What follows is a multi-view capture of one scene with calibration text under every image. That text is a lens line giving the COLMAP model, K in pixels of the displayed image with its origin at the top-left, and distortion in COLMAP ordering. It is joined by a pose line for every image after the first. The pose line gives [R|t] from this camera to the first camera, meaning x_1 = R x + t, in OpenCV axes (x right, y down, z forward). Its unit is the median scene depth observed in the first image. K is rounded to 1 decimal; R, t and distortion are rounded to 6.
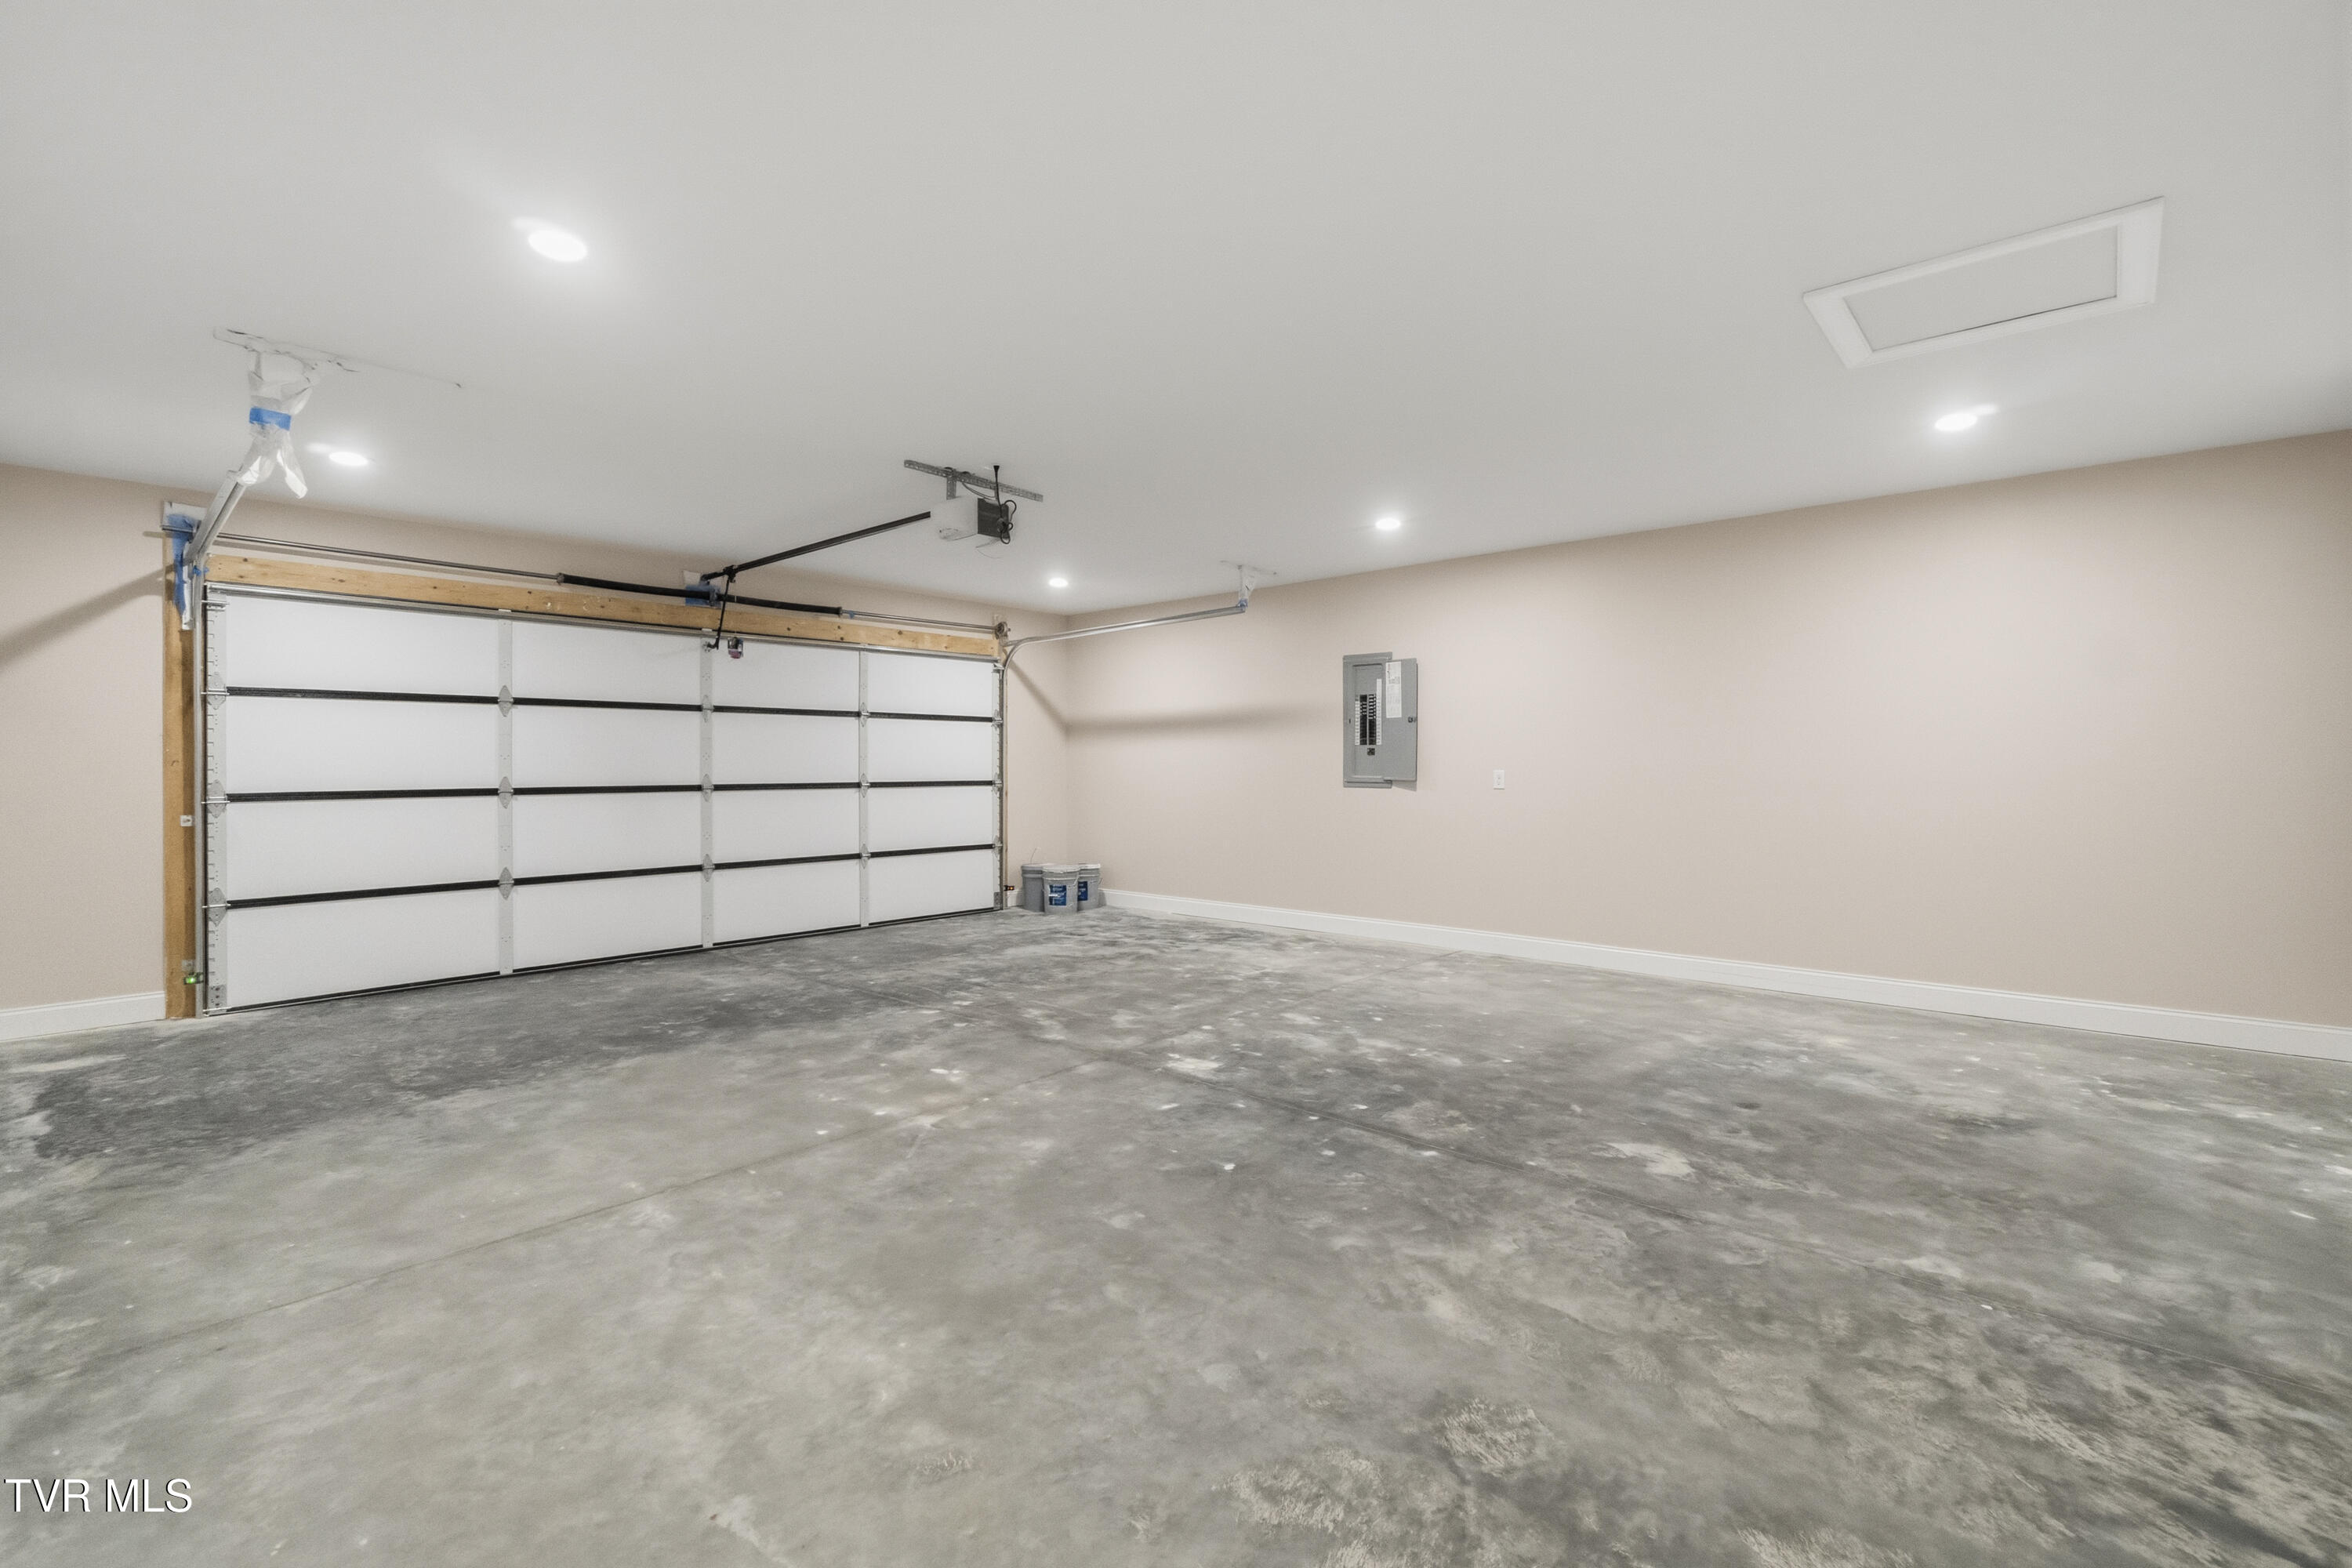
lens RADIAL K [[1024.5, 0, 1176.7], [0, 1024.5, 772.3], [0, 0, 1]] dist [-0.002075, -0.000434]
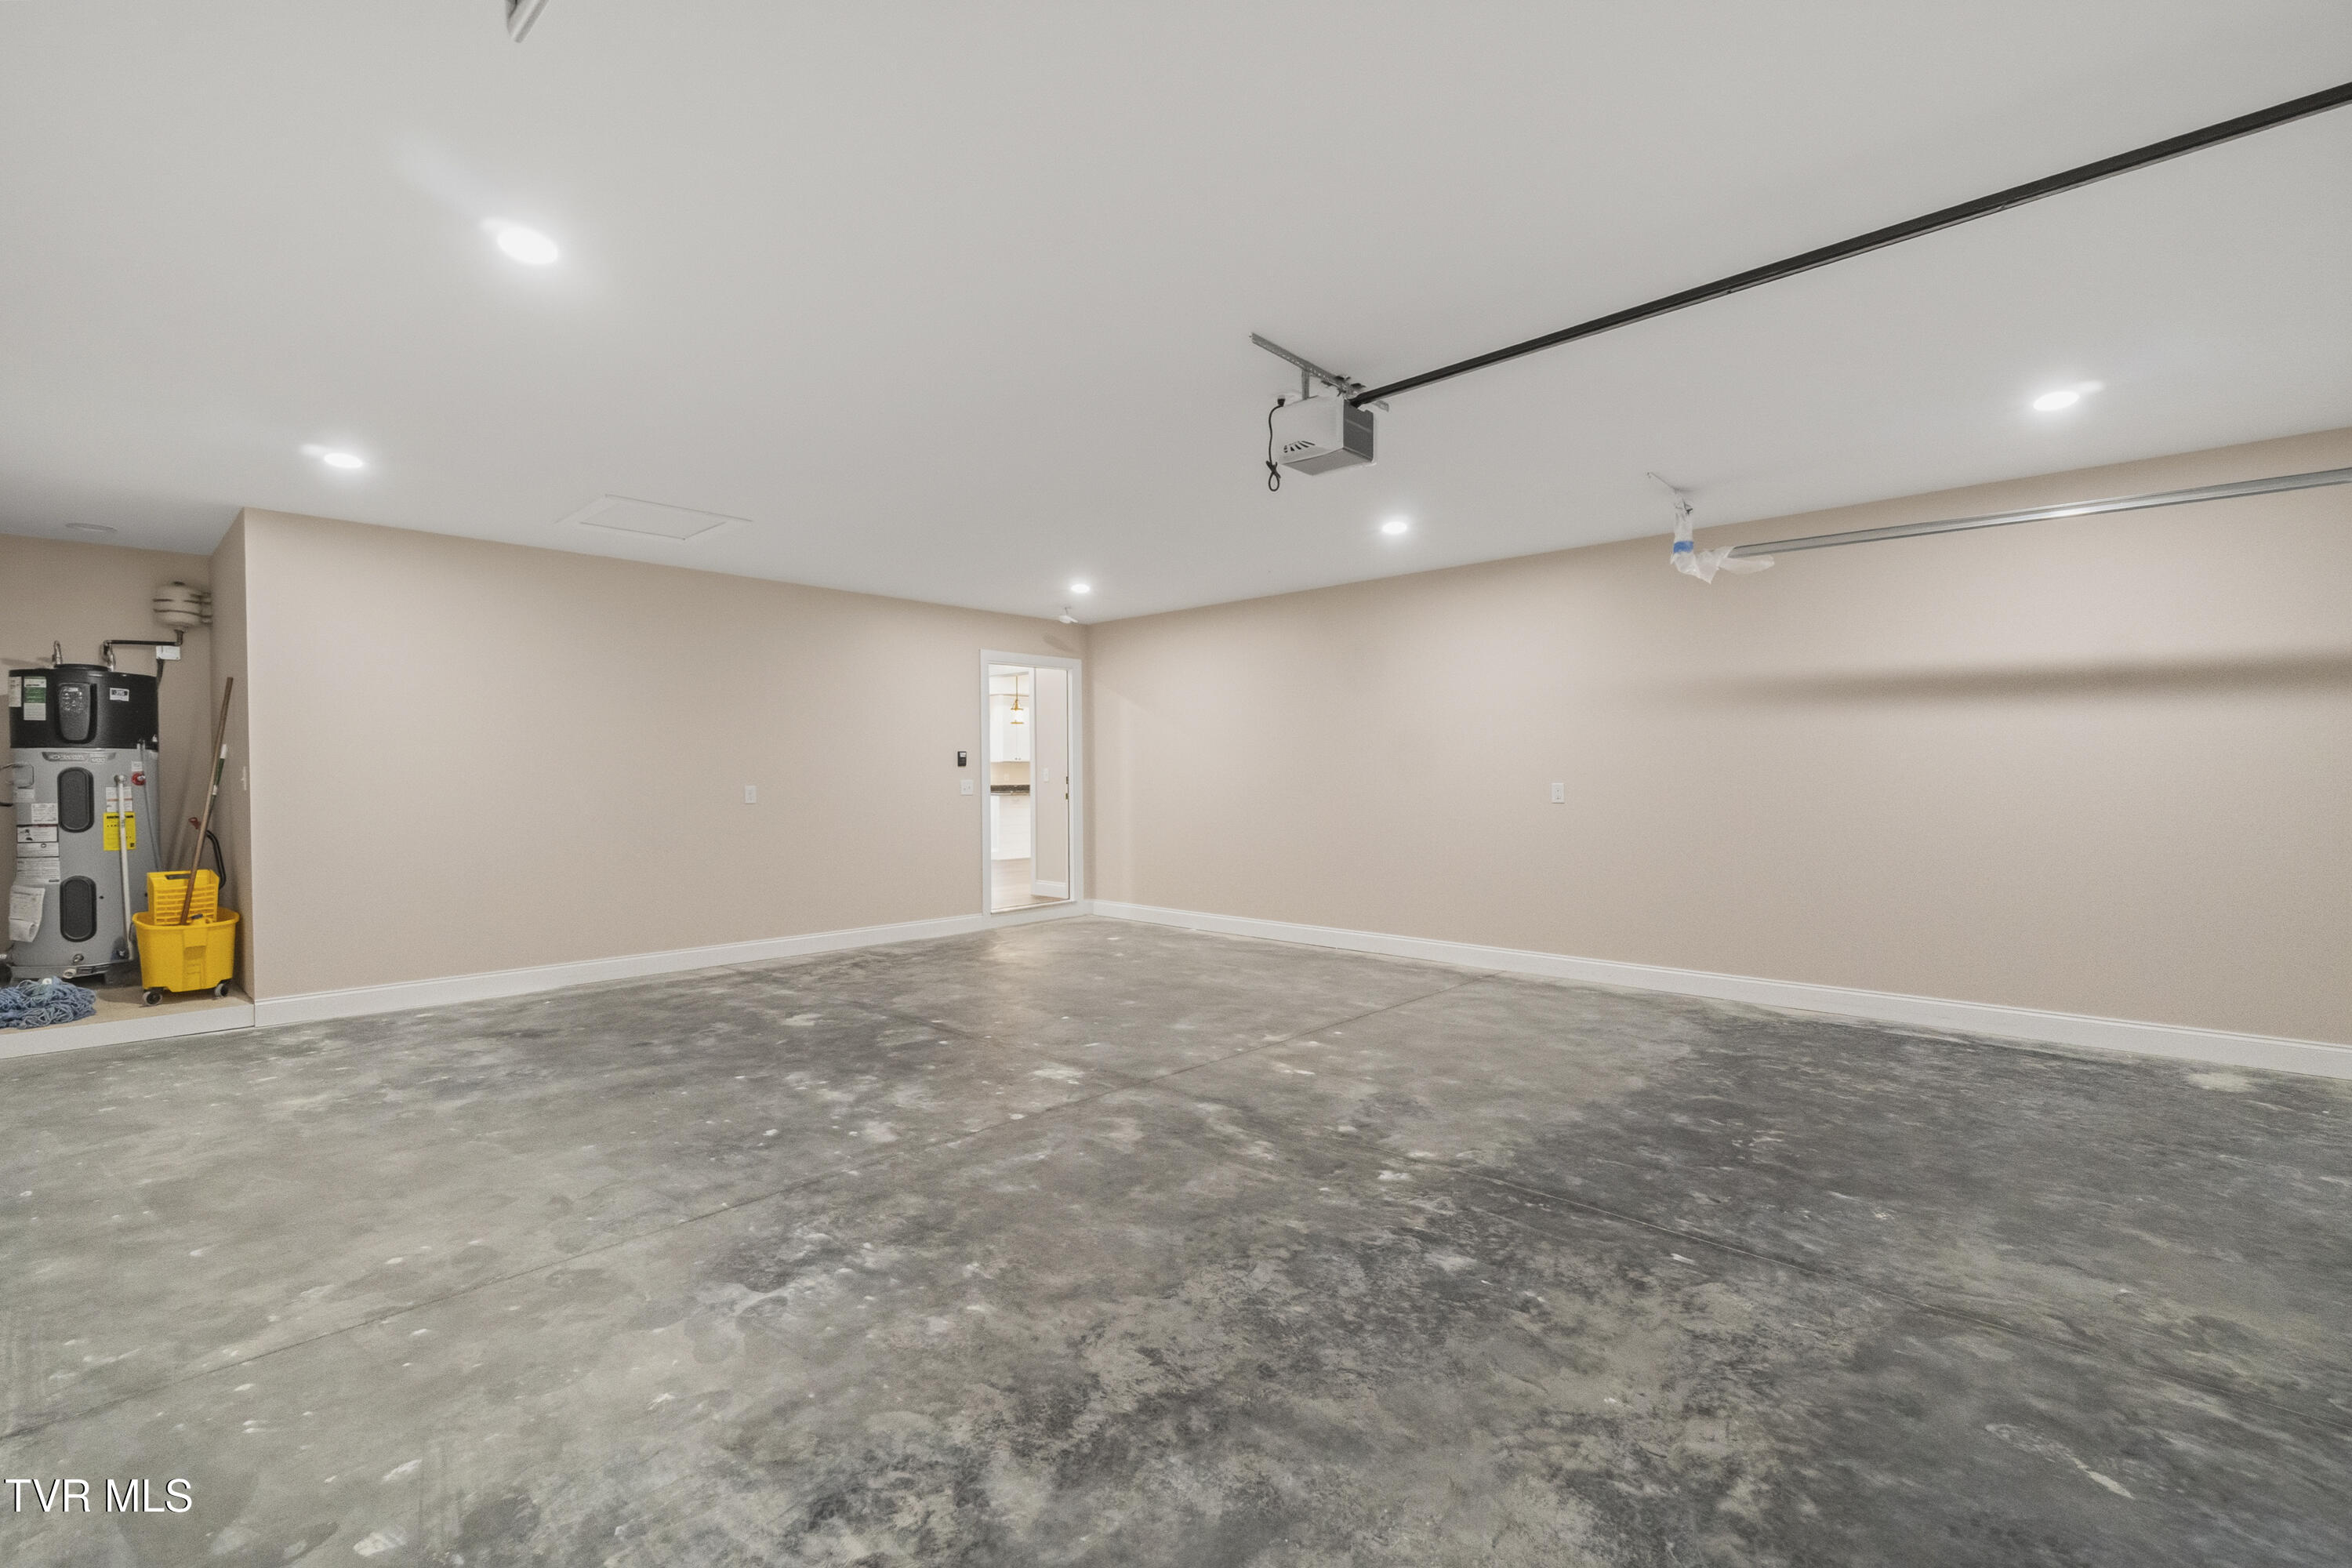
lens RADIAL K [[1022.0, 0, 1180.8], [0, 1022.0, 795.1], [0, 0, 1]] dist [0.003219, 0.000529]
pose [[-0.999974, 0.004236, 0.005813, -0.116775], [0.004377, 0.999689, 0.024553, -0.014680], [-0.005708, 0.024578, -0.999682, 2.076998]]
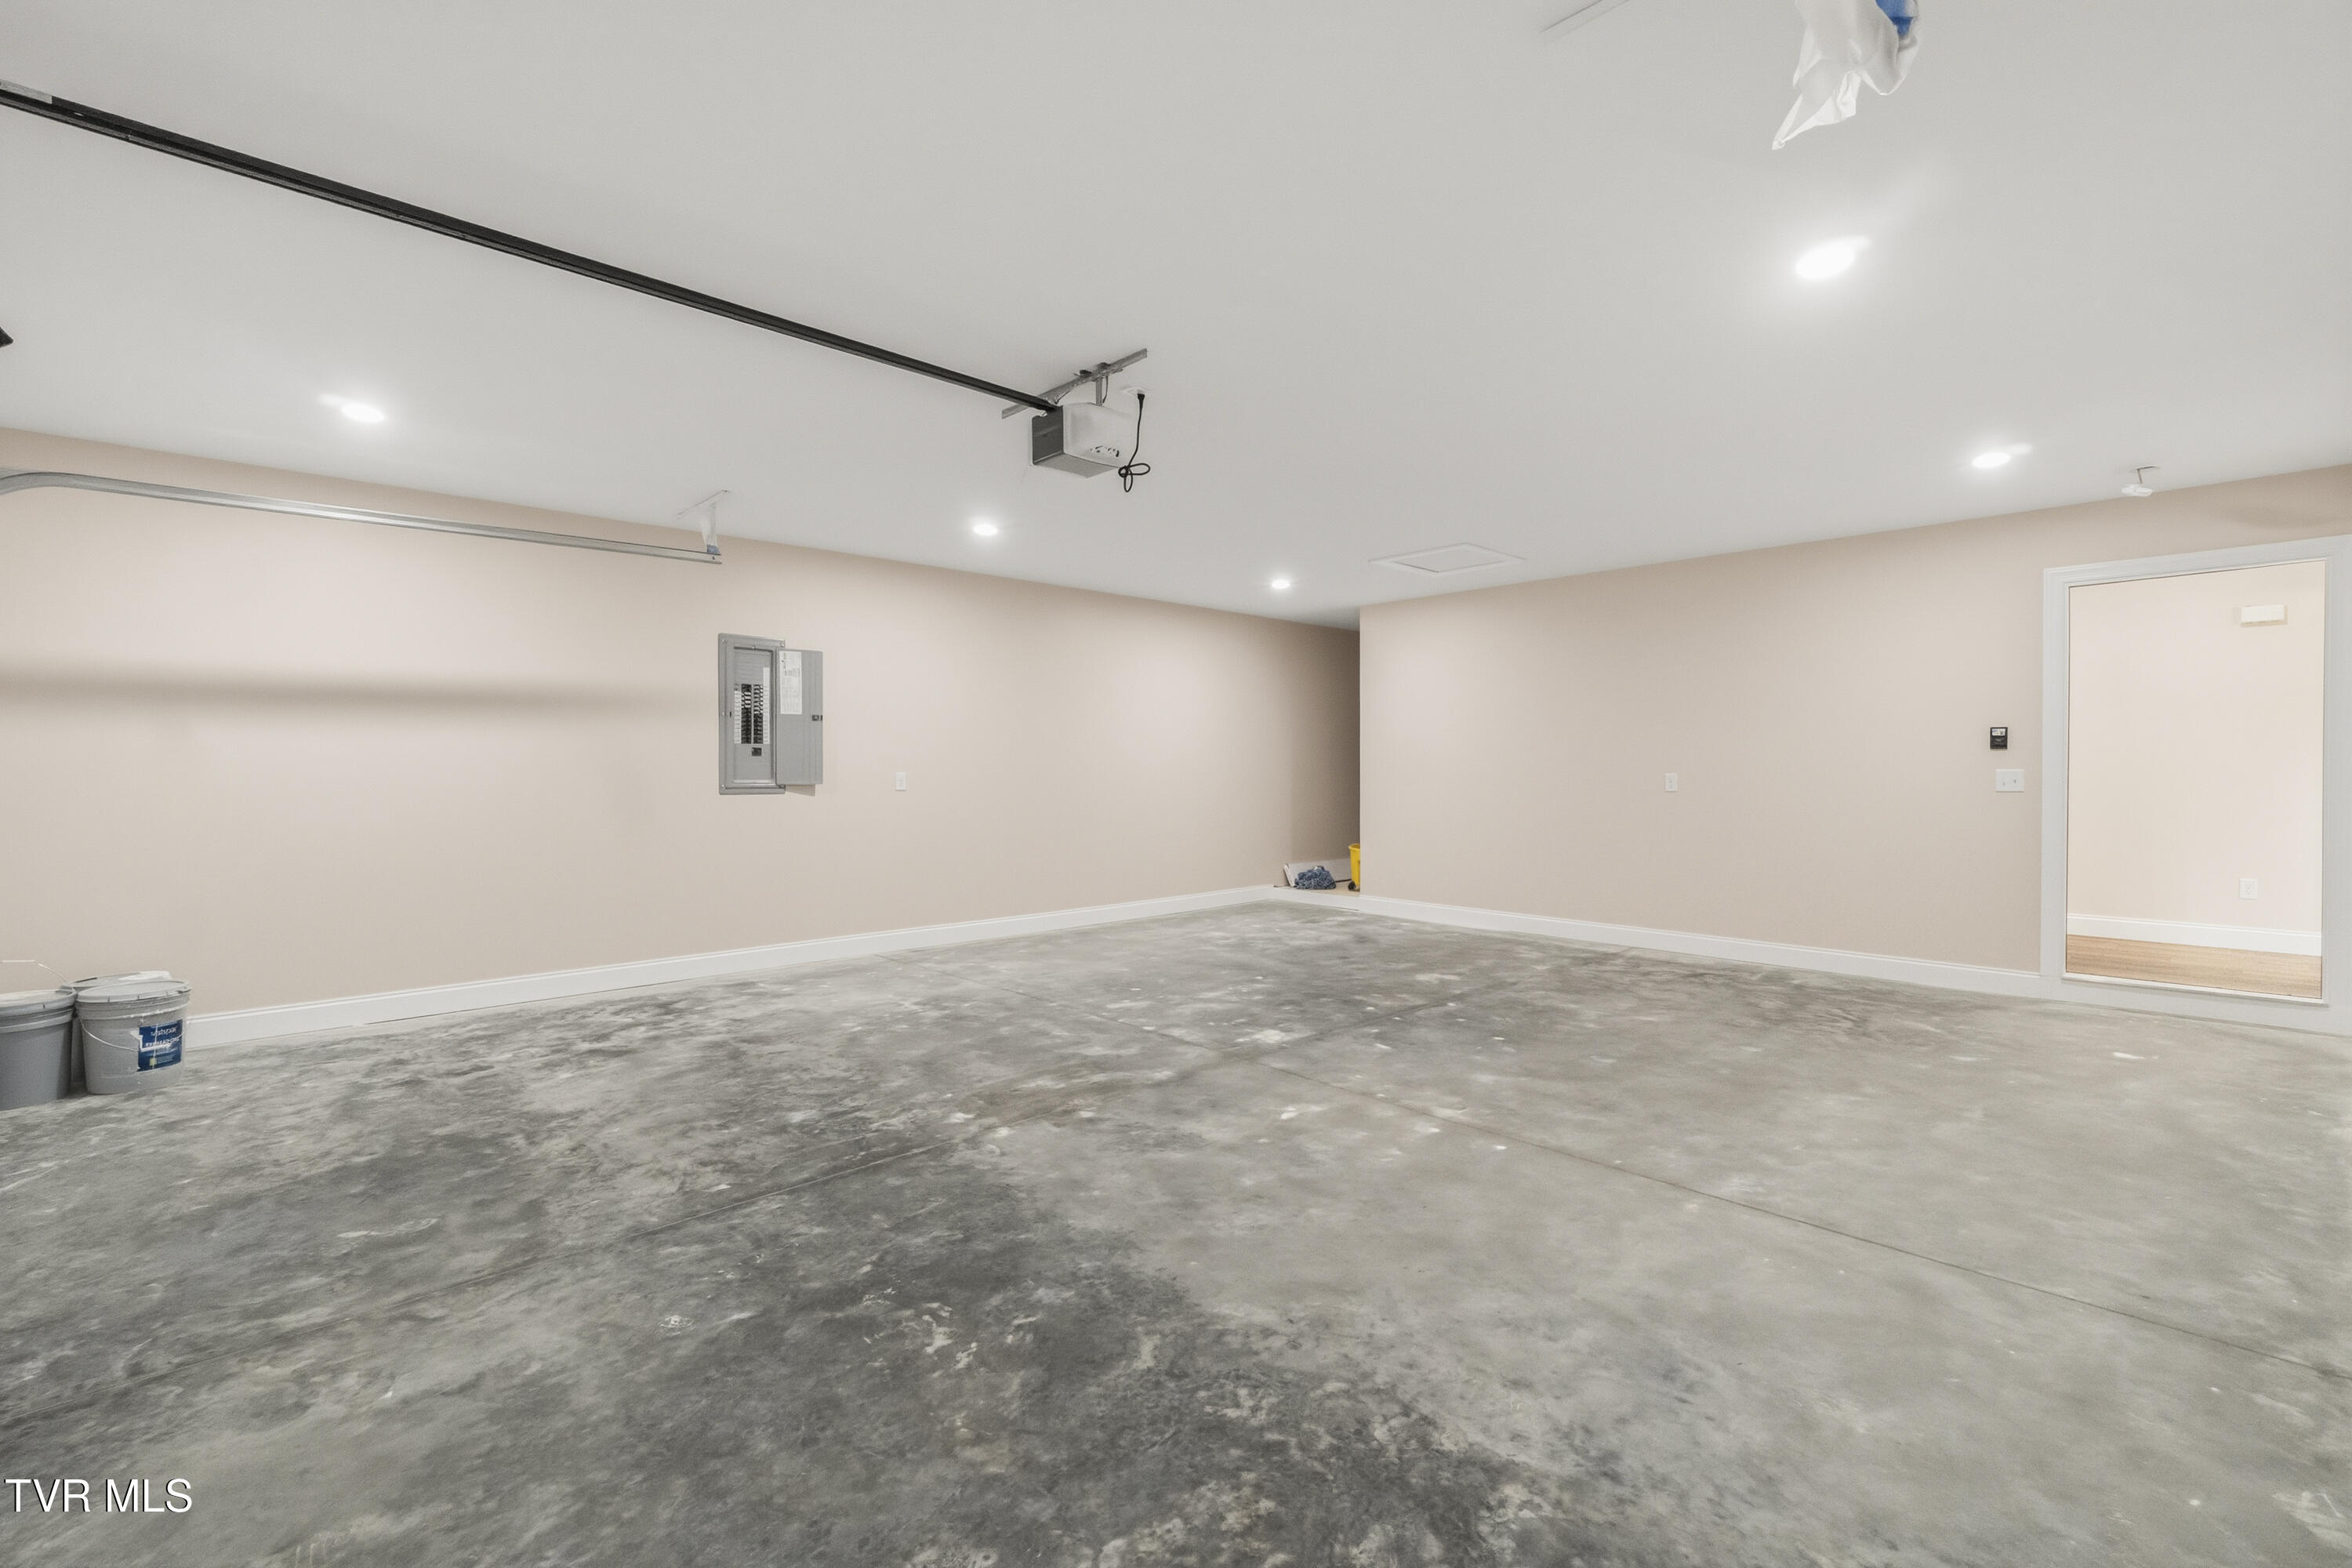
lens RADIAL K [[1024.5, 0, 1176.7], [0, 1024.5, 772.3], [0, 0, 1]] dist [-0.002075, -0.000434]
pose [[0.078768, -0.002298, 0.996890, -1.136061], [0.007598, 0.999970, 0.001705, -0.003113], [-0.996864, 0.007441, 0.078783, 1.048620]]
